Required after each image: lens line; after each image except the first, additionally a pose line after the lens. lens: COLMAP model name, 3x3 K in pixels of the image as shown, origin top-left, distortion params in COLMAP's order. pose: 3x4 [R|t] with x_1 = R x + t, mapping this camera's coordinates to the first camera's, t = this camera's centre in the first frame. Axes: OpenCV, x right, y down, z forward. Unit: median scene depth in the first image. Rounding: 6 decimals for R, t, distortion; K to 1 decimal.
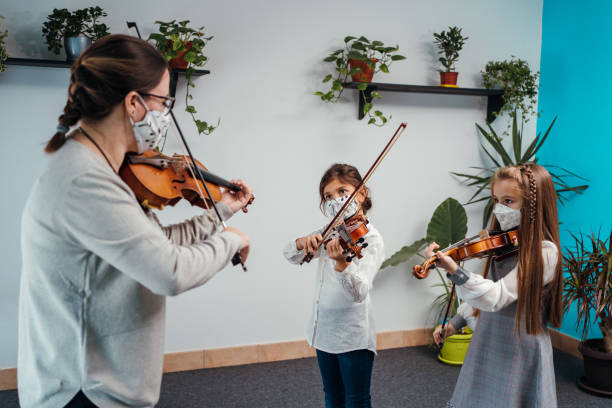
lens RADIAL K [[640.2, 0, 334.6], [0, 640.2, 214.1], [0, 0, 1]] dist [0.001006, 0.013582]
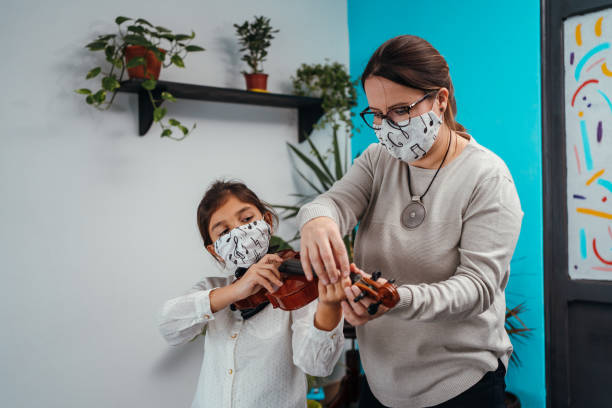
lens RADIAL K [[640.2, 0, 334.6], [0, 640.2, 214.1], [0, 0, 1]] dist [0.001006, 0.013582]
pose [[0.919095, -0.057196, 0.389863, -0.047227], [0.086205, 0.994628, -0.057308, 0.000174], [-0.384491, 0.086279, 0.919088, 0.263885]]
